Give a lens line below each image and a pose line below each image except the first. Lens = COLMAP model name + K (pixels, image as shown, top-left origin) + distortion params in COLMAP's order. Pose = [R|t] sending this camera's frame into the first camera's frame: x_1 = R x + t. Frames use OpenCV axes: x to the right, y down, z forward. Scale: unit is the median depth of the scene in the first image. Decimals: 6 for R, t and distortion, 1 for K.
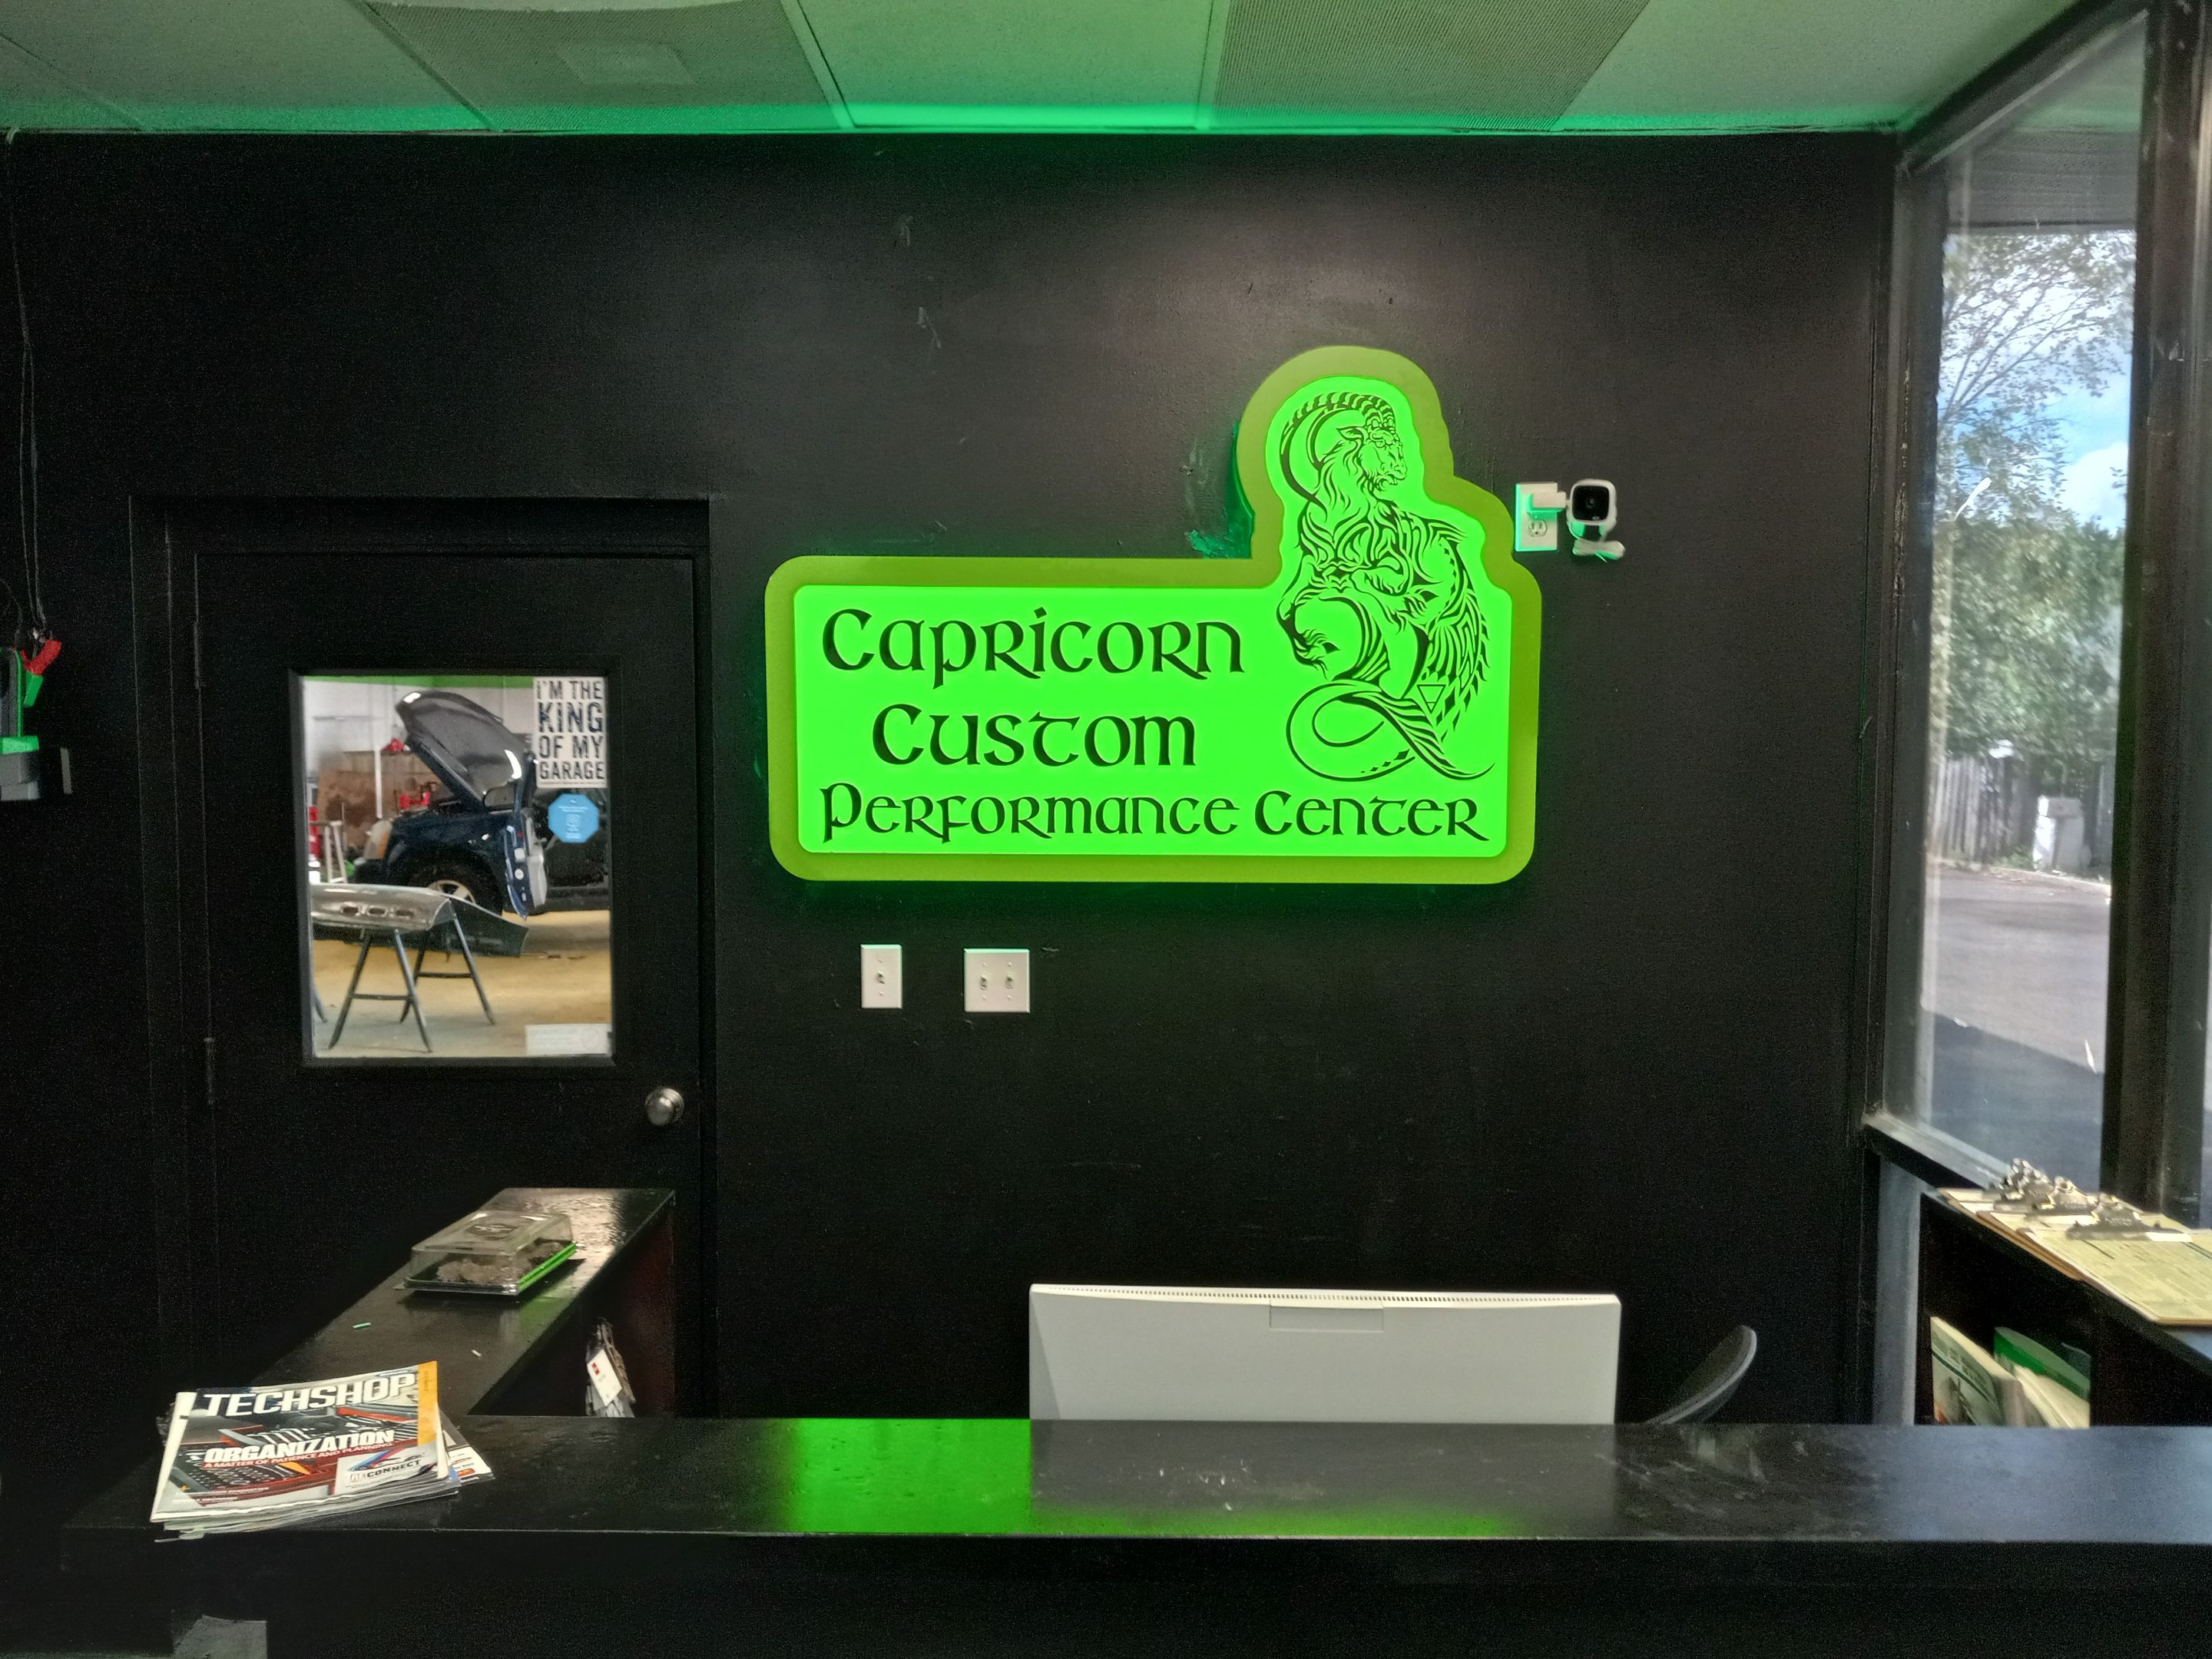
lens RADIAL K [[1938.8, 0, 1170.2], [0, 1938.8, 909.4], [0, 0, 1]] dist [0.086449, -0.108247]
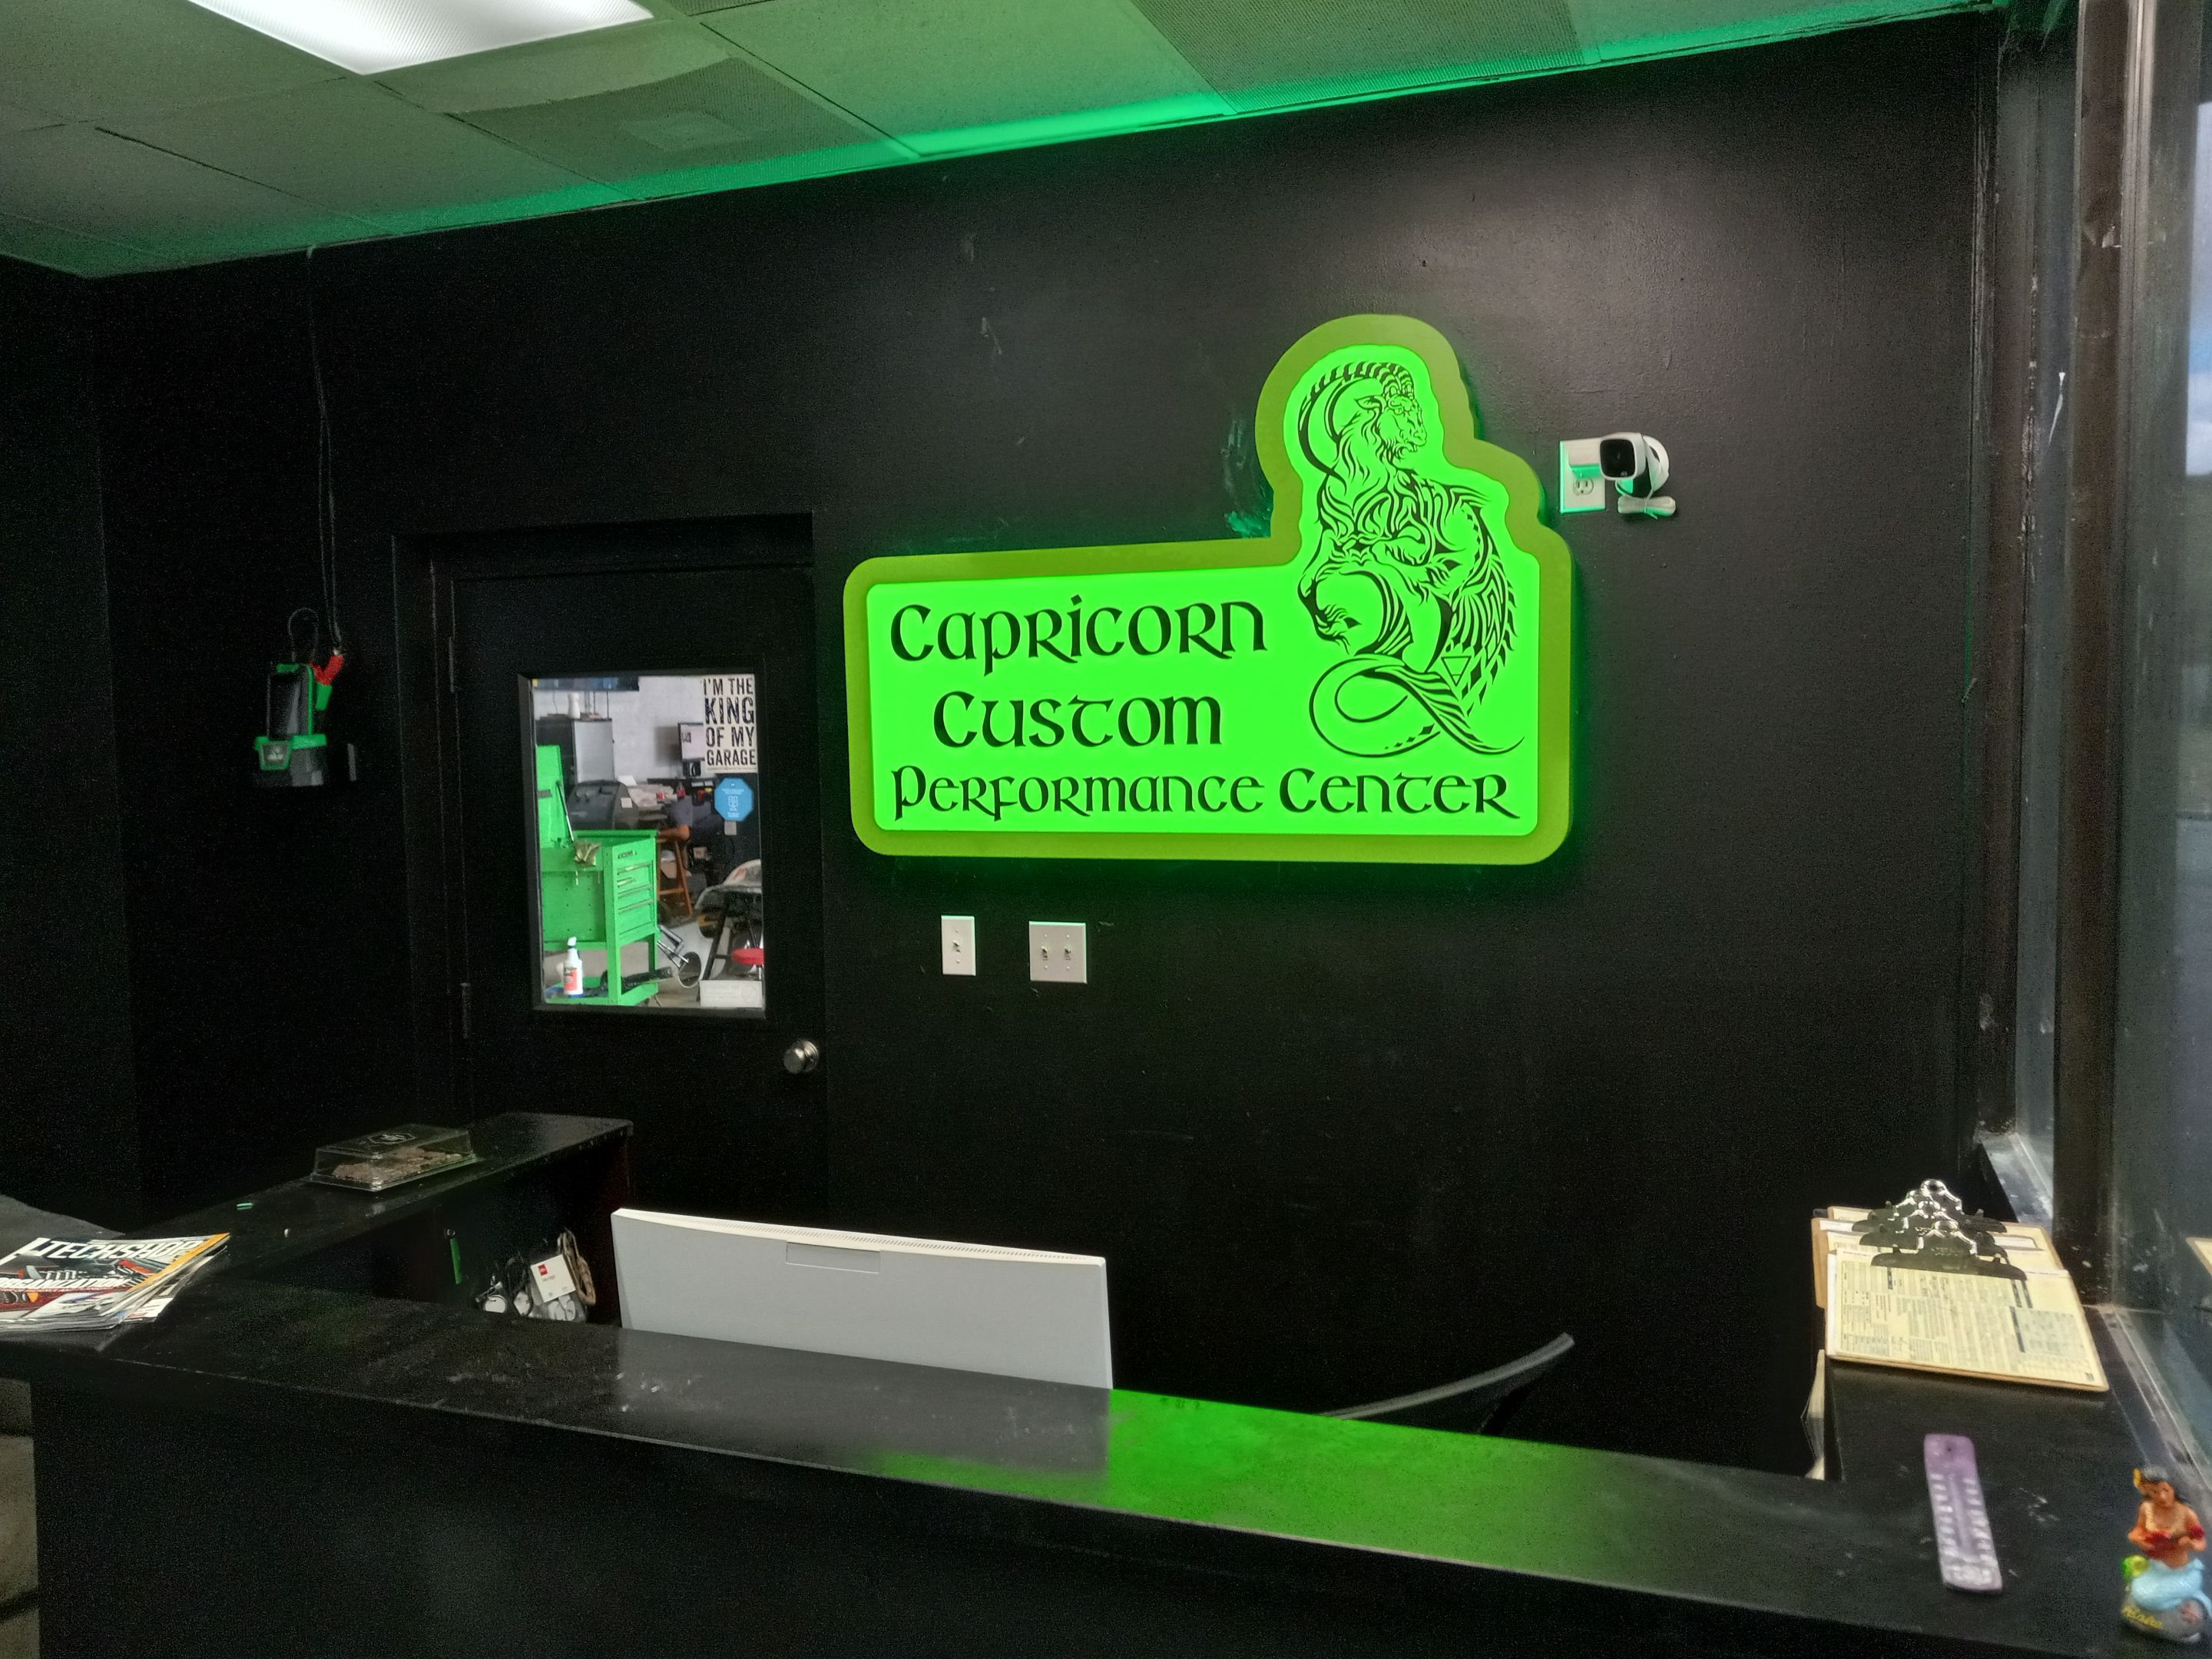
lens RADIAL K [[1938.8, 0, 1073.8], [0, 1938.8, 901.2], [0, 0, 1]] dist [0.086449, -0.108247]
pose [[0.924144, 0.016545, -0.381685, 0.329479], [-0.016215, 0.999860, 0.004080, 0.004782], [0.381699, 0.002418, 0.924284, 0.035601]]
